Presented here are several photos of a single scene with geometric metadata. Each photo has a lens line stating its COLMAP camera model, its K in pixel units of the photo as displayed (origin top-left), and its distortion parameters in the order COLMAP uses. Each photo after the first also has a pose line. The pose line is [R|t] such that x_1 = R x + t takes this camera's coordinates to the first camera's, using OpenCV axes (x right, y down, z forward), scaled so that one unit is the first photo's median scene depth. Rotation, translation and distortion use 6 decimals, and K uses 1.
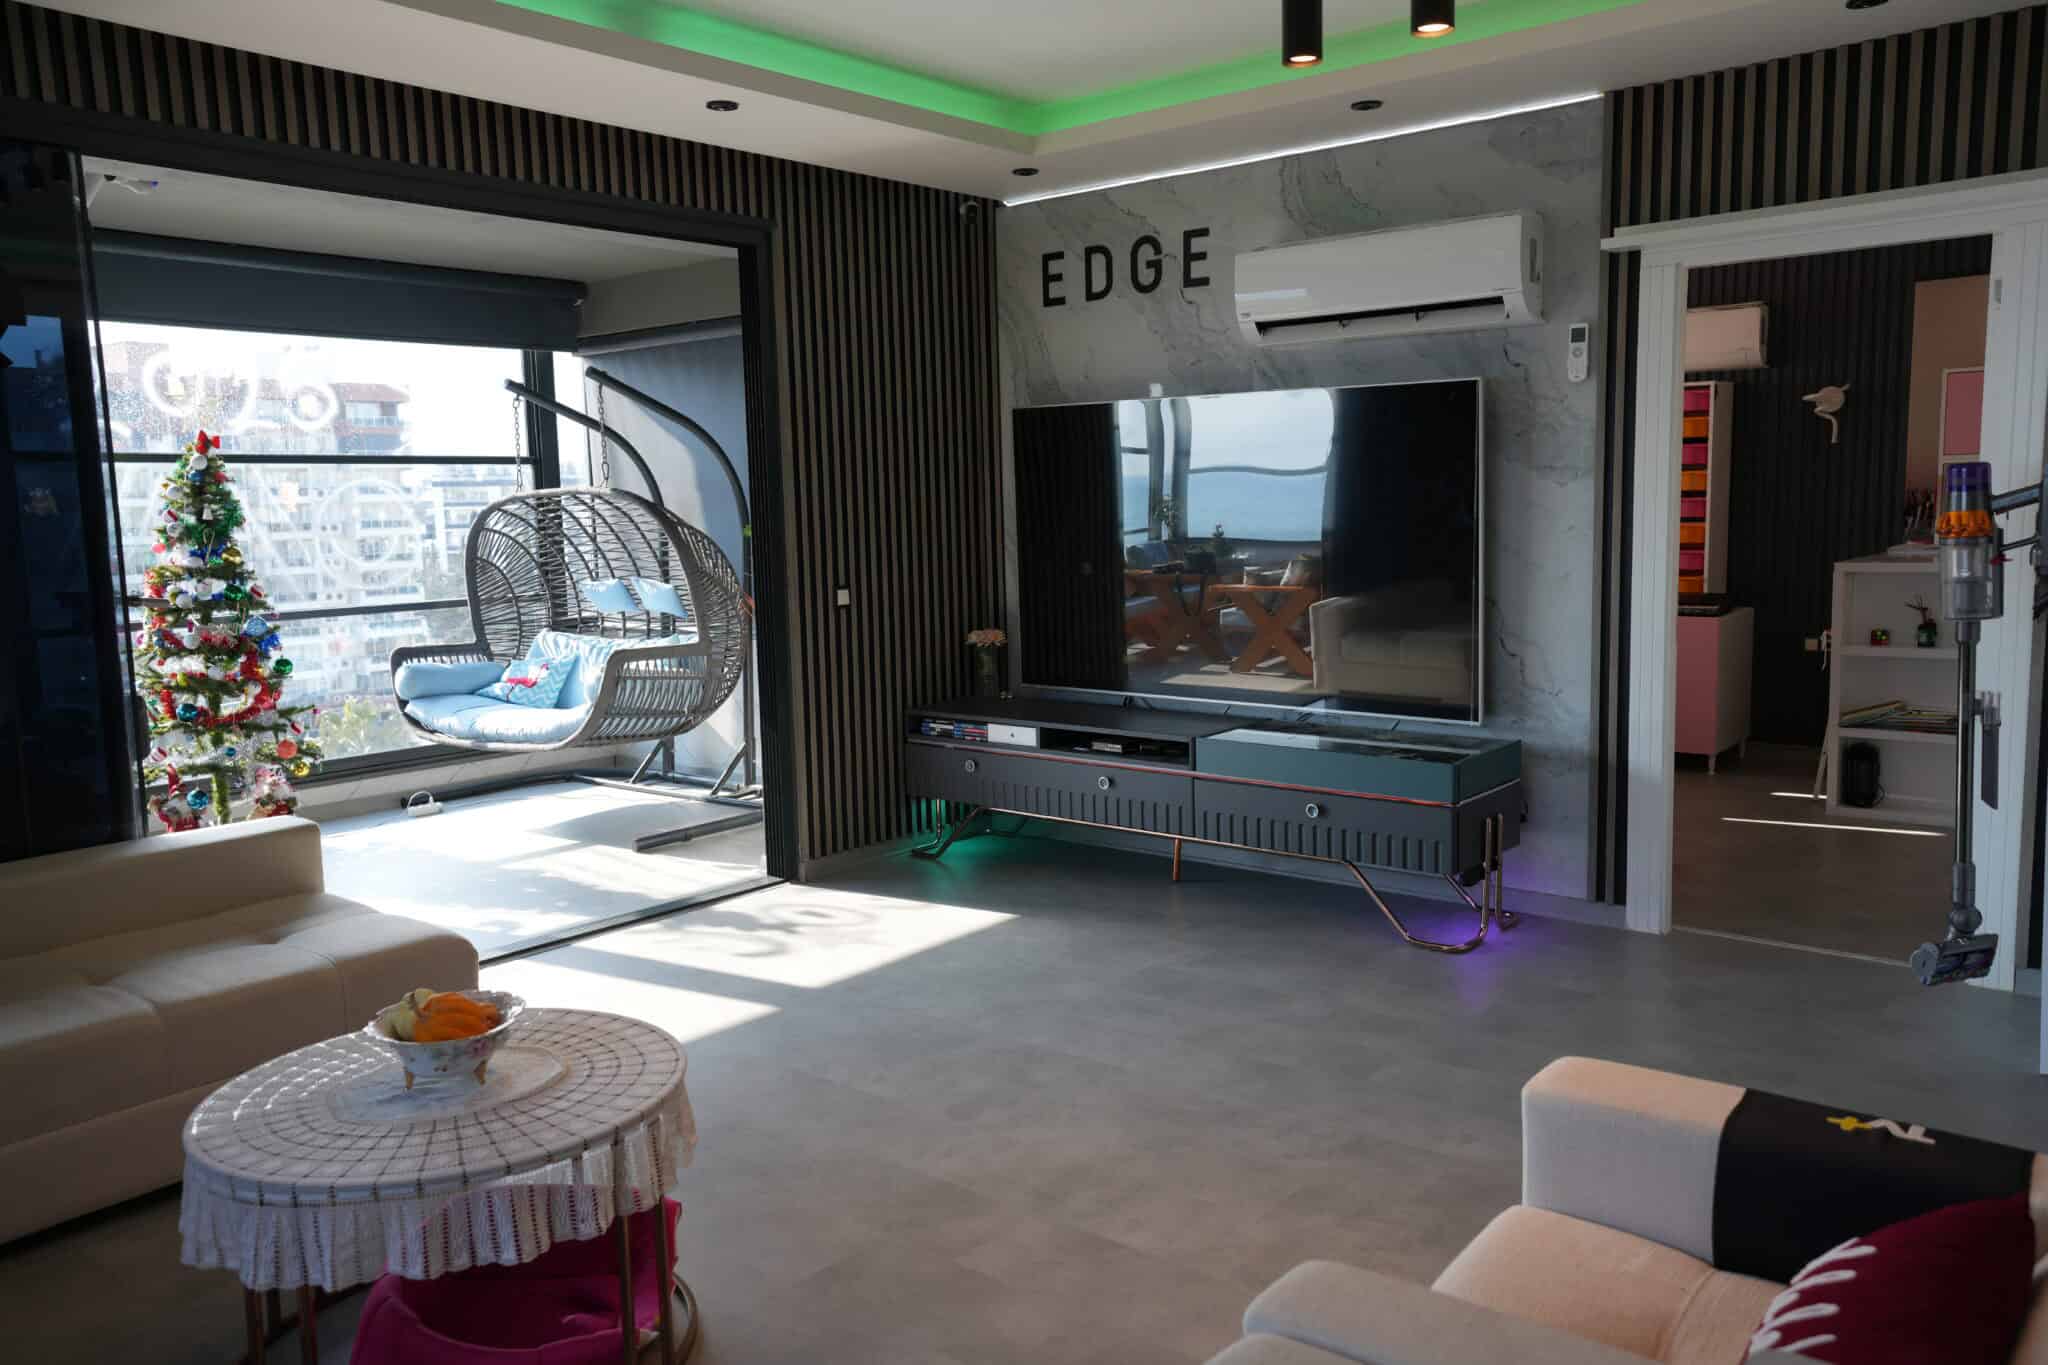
lens RADIAL K [[1573.2, 0, 1023.2], [0, 1573.2, 676.5], [0, 0, 1]] dist [-0.004844, 0.083740]
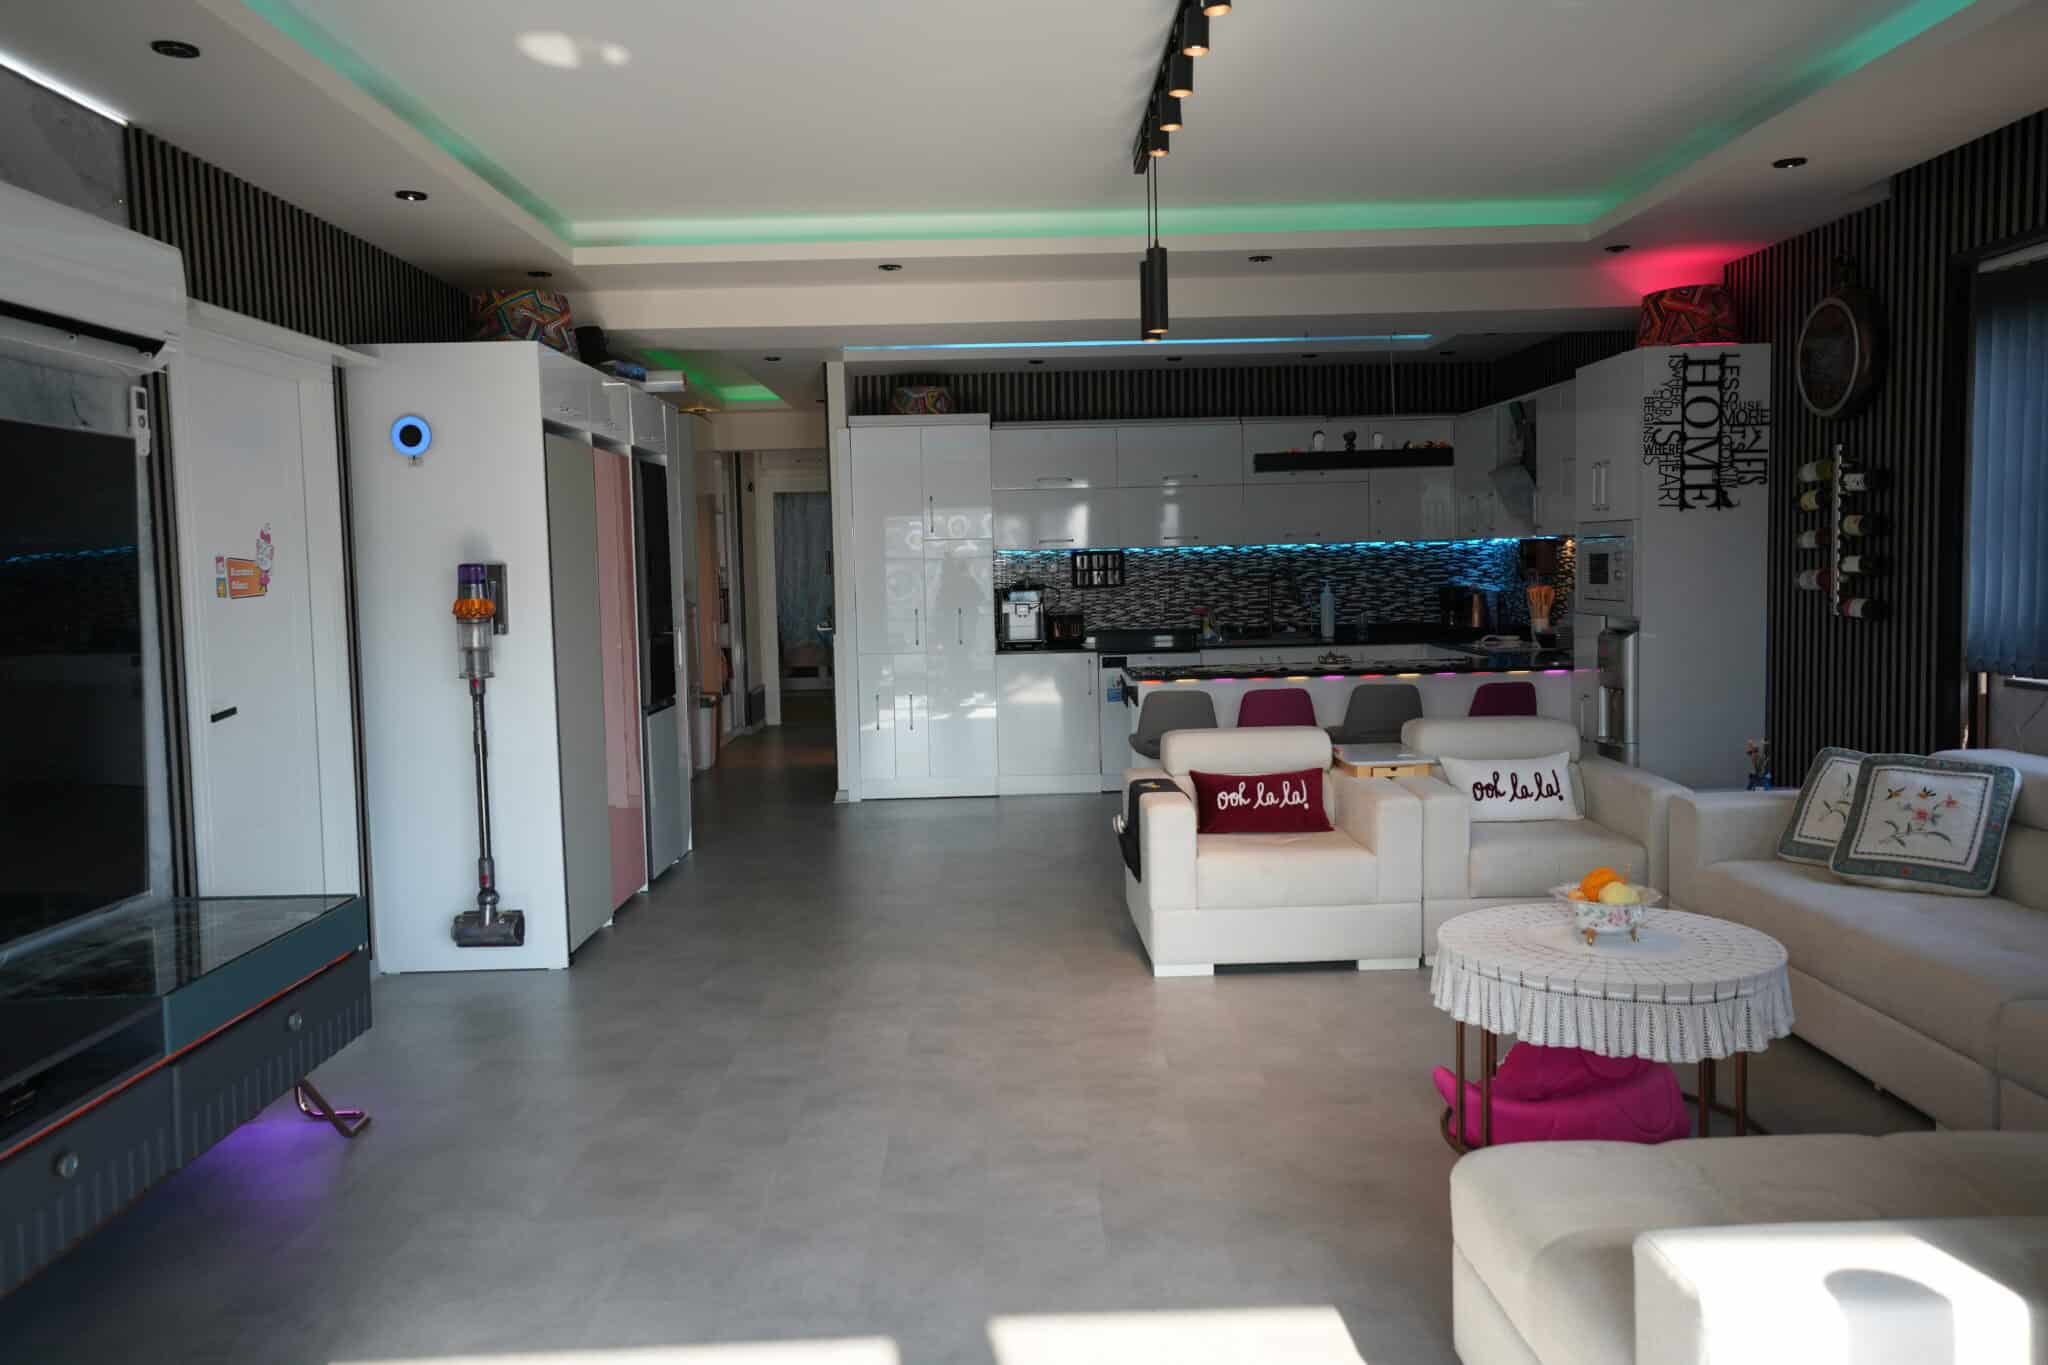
lens RADIAL K [[1563.2, 0, 1018.1], [0, 1563.2, 675.8], [0, 0, 1]] dist [-0.016440, 0.077875]
pose [[-0.657323, -0.015762, 0.753444, -0.489735], [0.126454, 0.983299, 0.130892, -0.103668], [-0.742923, 0.181314, -0.644352, 1.032195]]
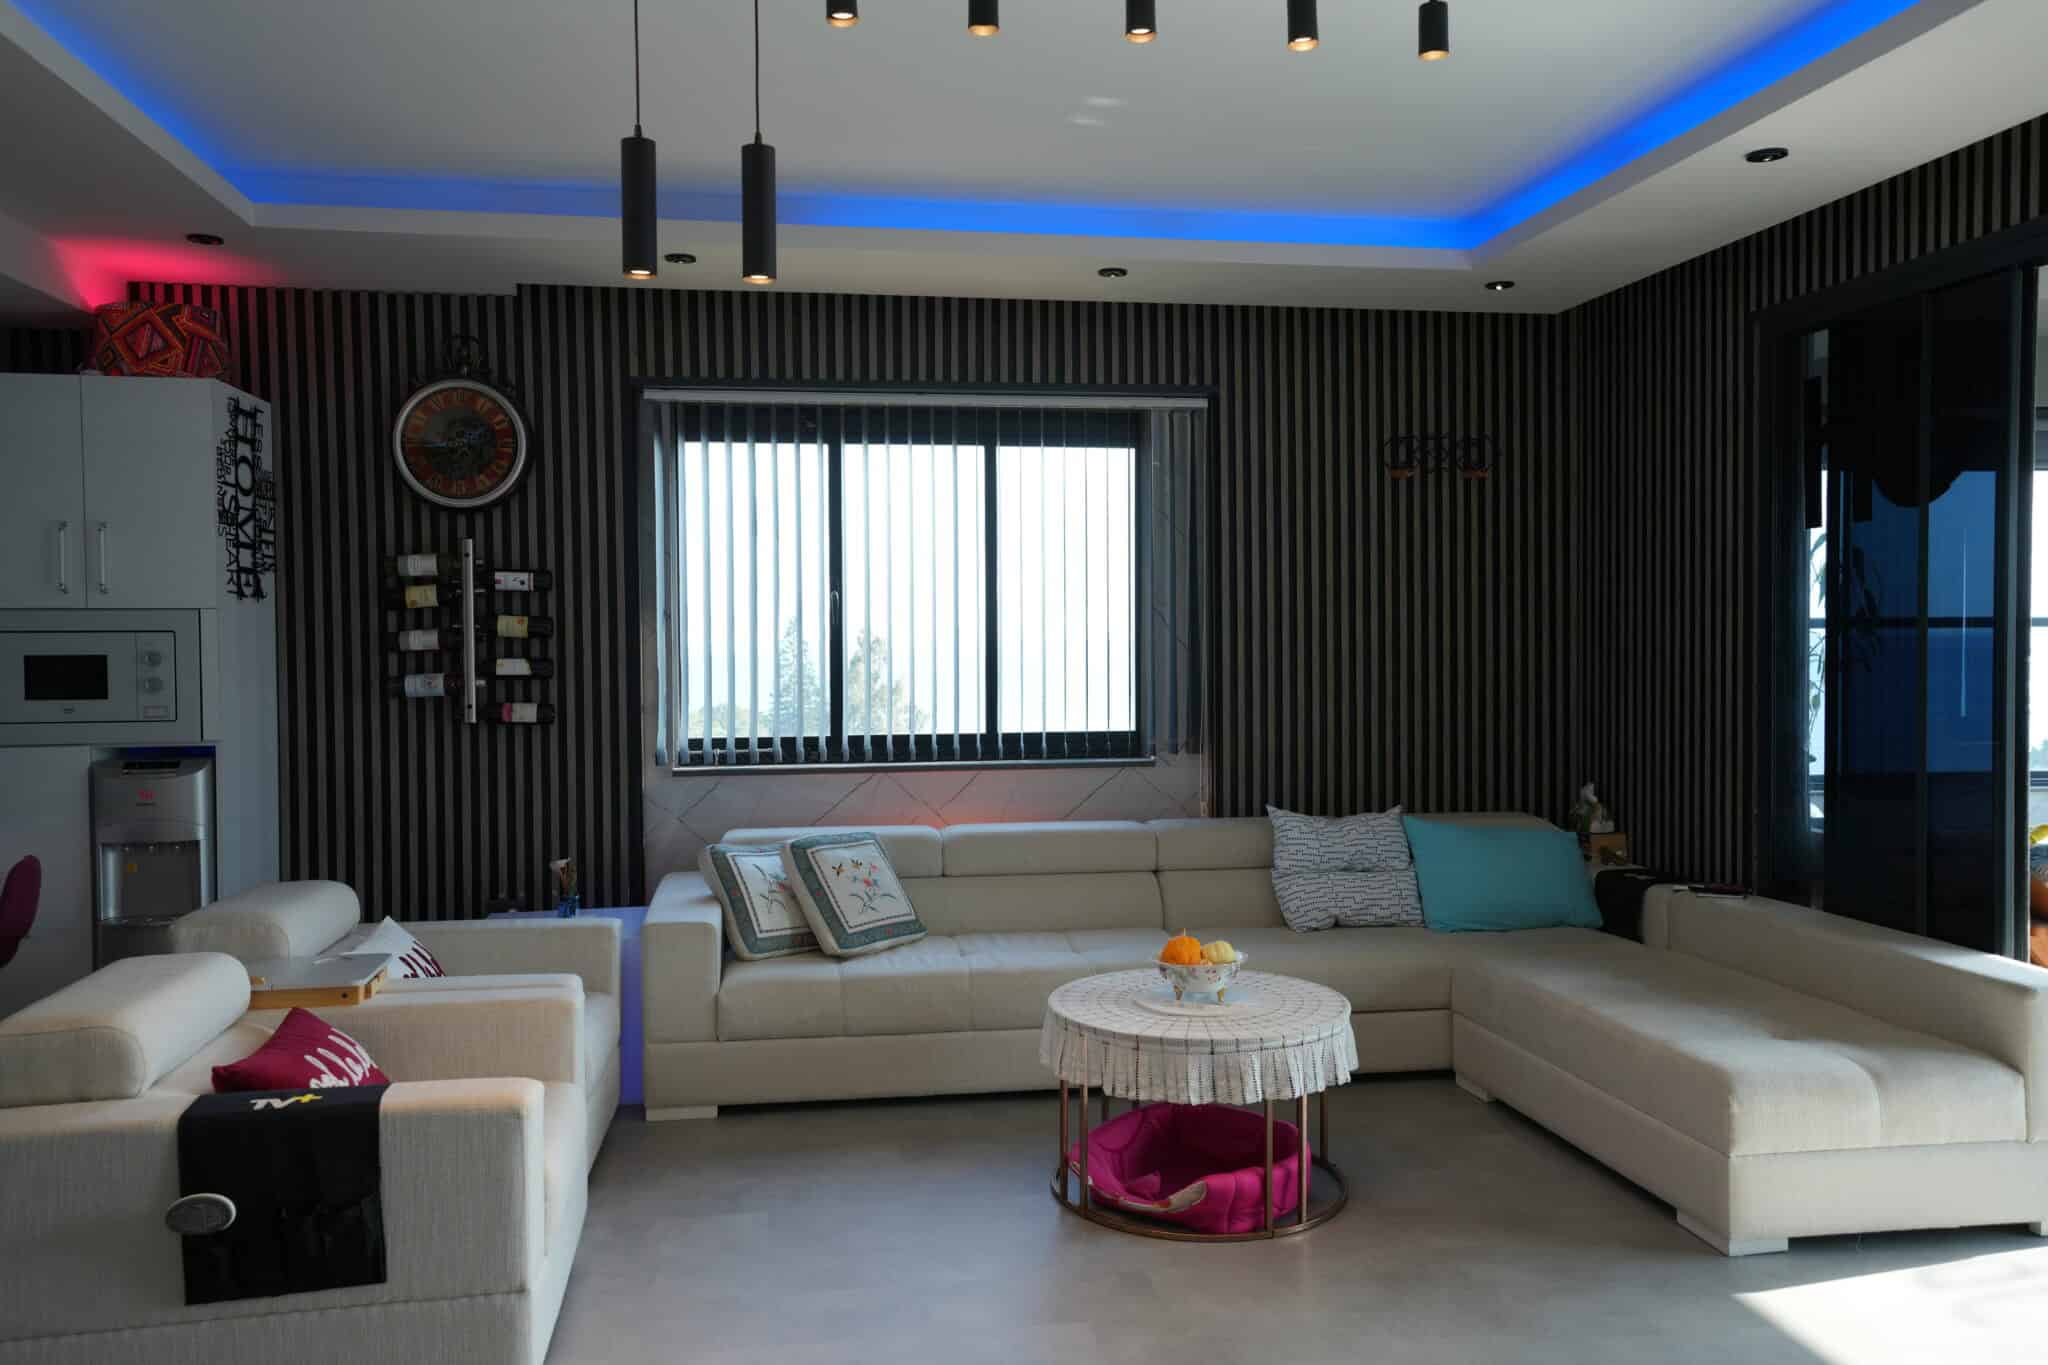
lens RADIAL K [[1573.2, 0, 1023.2], [0, 1573.2, 676.5], [0, 0, 1]] dist [-0.004844, 0.083740]
pose [[-0.649379, 0.049394, -0.758859, 0.412046], [-0.065185, 0.990600, 0.120259, -0.104455], [0.757666, 0.127560, -0.640055, 0.829480]]
